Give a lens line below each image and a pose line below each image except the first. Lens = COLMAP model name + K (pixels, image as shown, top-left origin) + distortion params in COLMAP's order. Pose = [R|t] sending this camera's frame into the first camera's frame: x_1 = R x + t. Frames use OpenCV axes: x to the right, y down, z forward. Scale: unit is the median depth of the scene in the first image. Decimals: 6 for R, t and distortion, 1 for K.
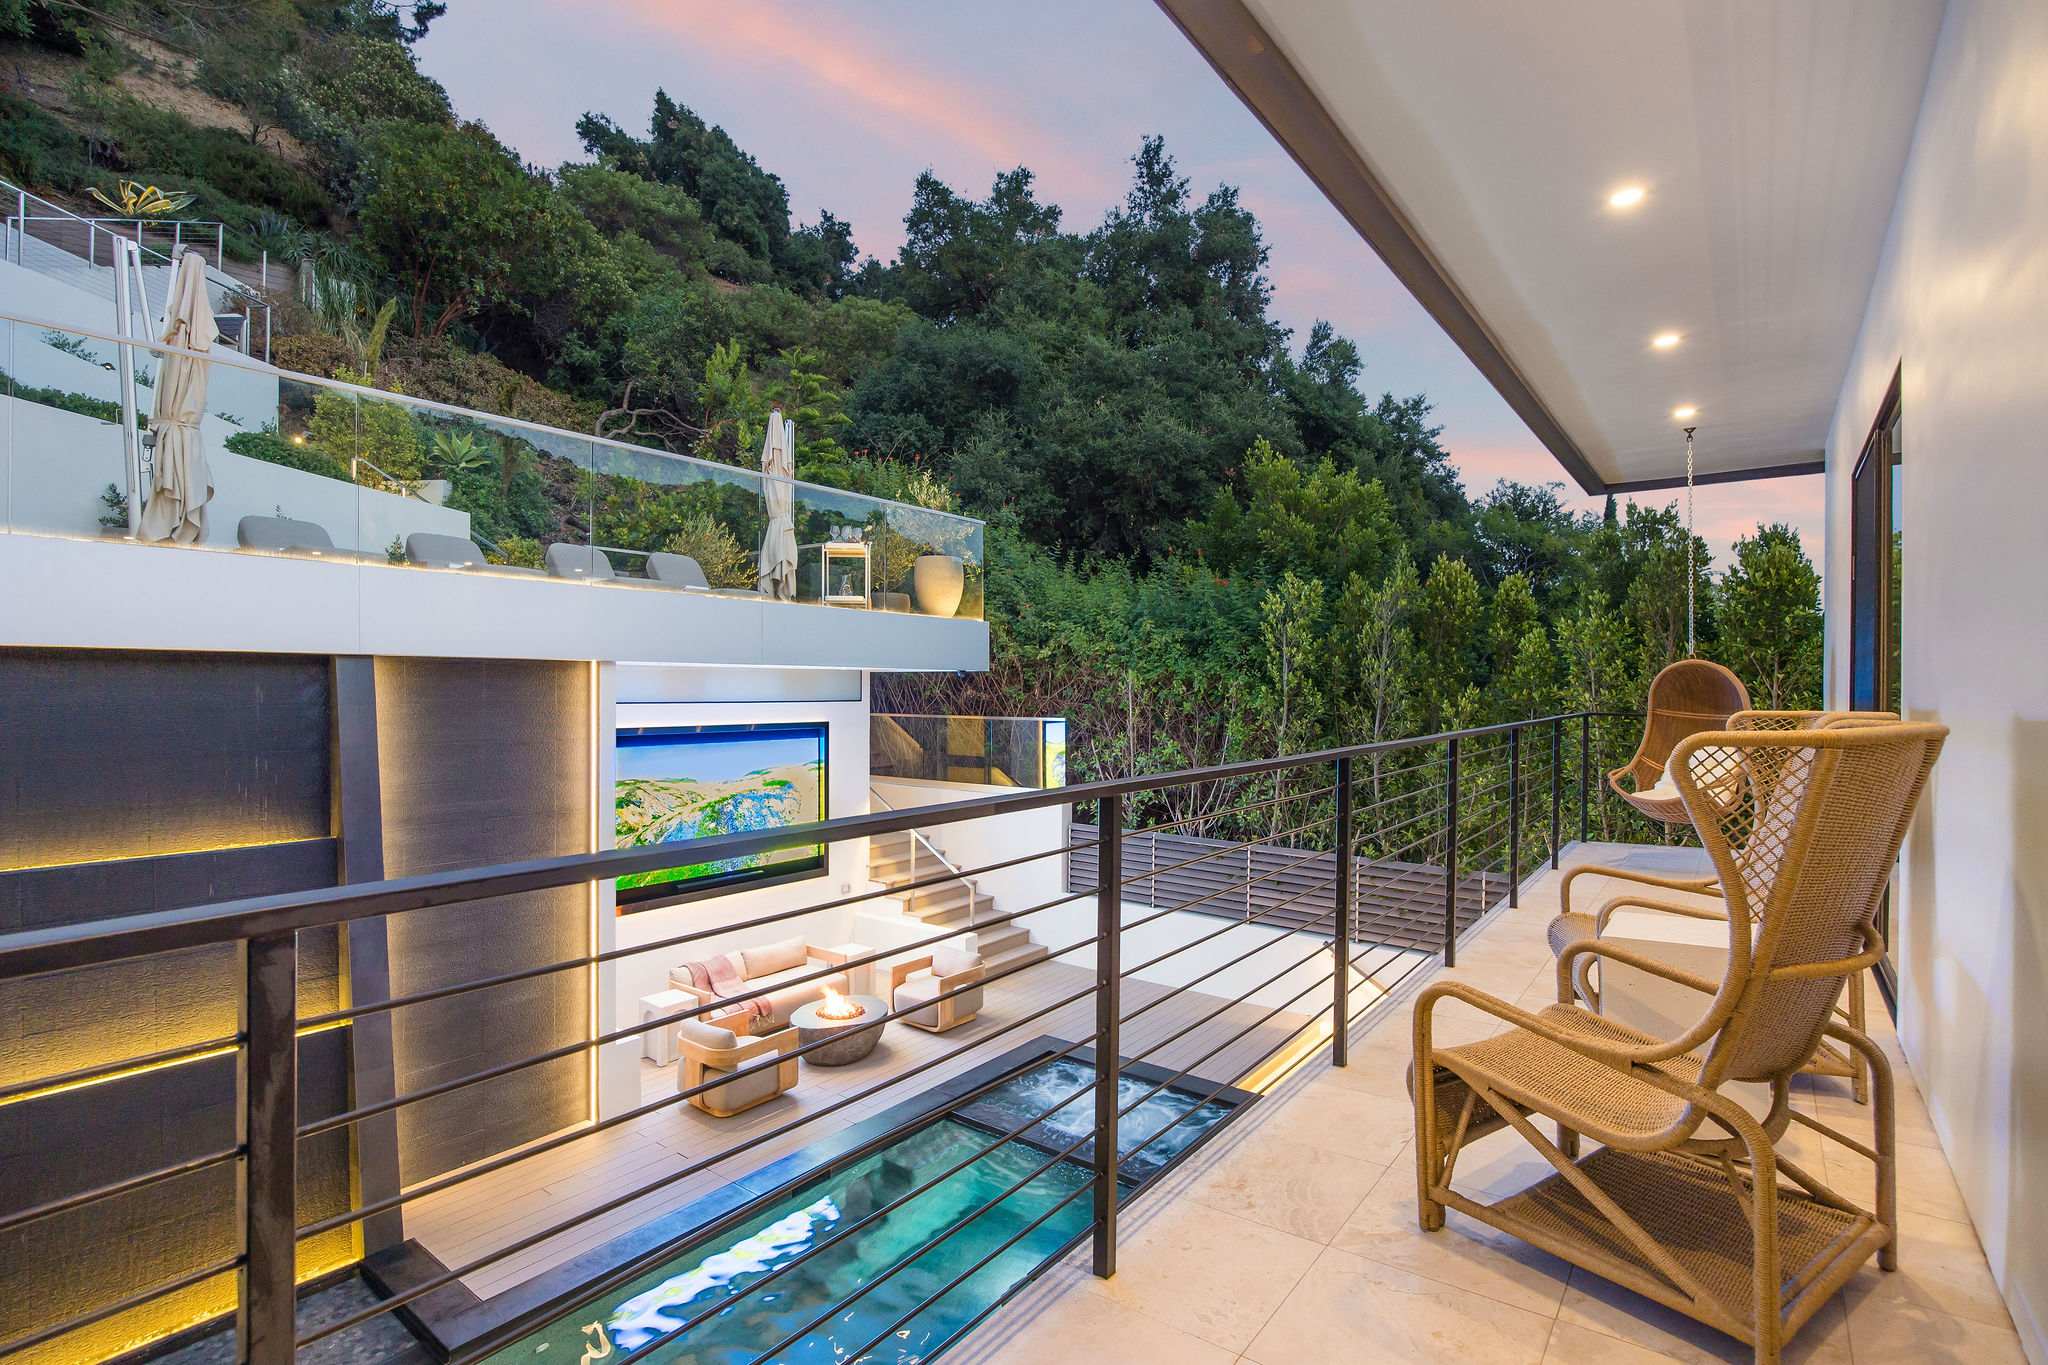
lens RADIAL K [[983.2, 0, 1020.0], [0, 983.2, 696.5], [0, 0, 1]] dist [-0.010199, 0.000735]
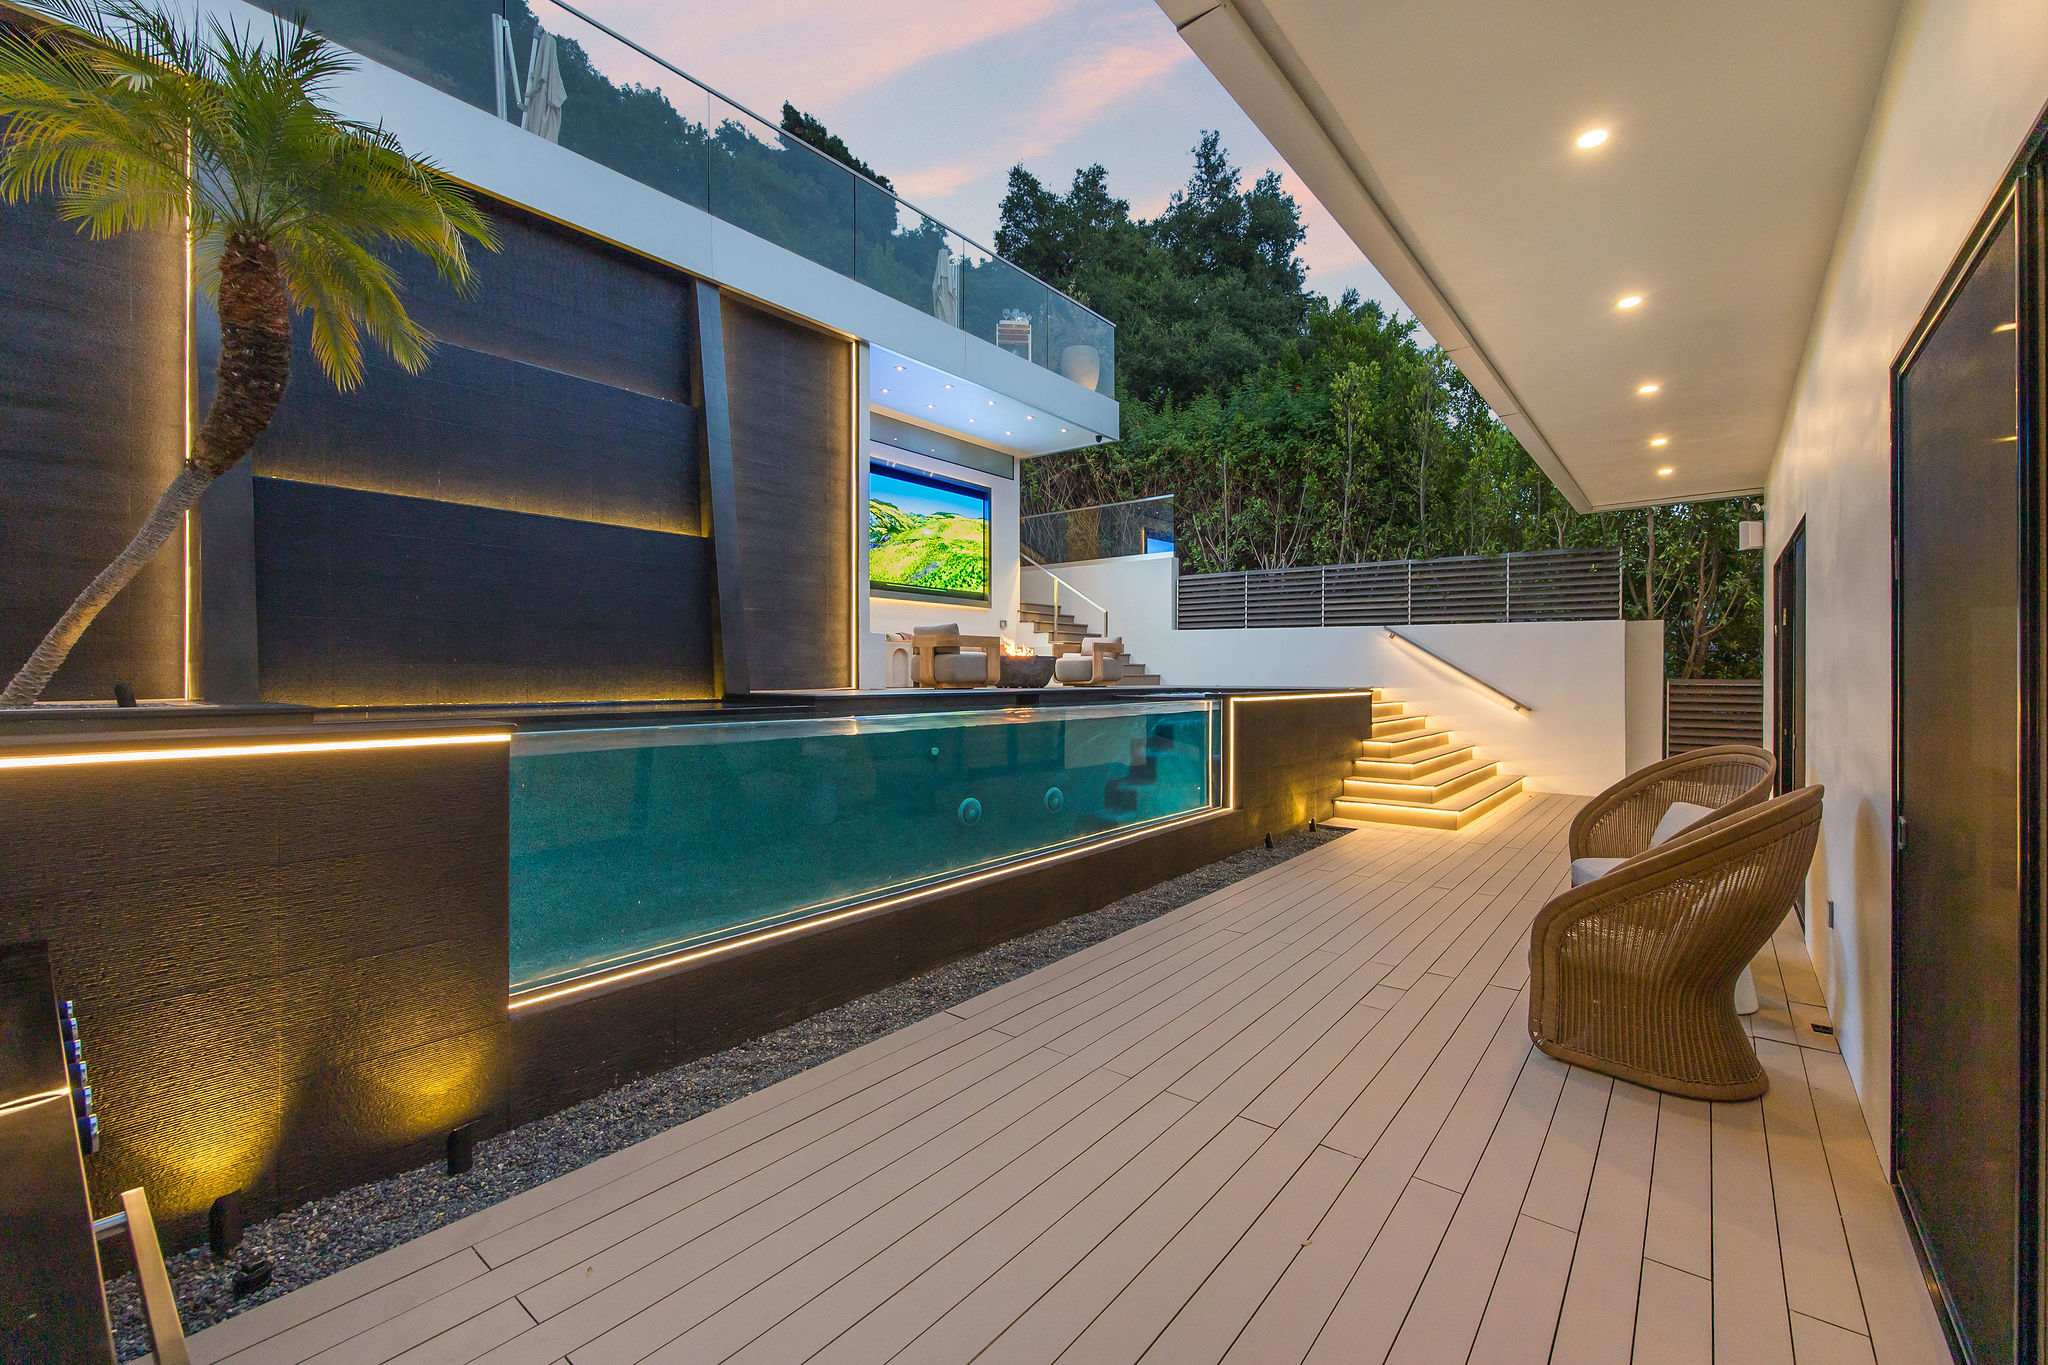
lens RADIAL K [[855.4, 0, 1085.8], [0, 855.4, 681.4], [0, 0, 1]] dist [0.001058, 0.000017]
pose [[0.999908, -0.002315, 0.013360, -0.030972], [0.002347, 0.999994, -0.002430, 0.099776], [-0.013354, 0.002461, 0.999908, -0.039784]]
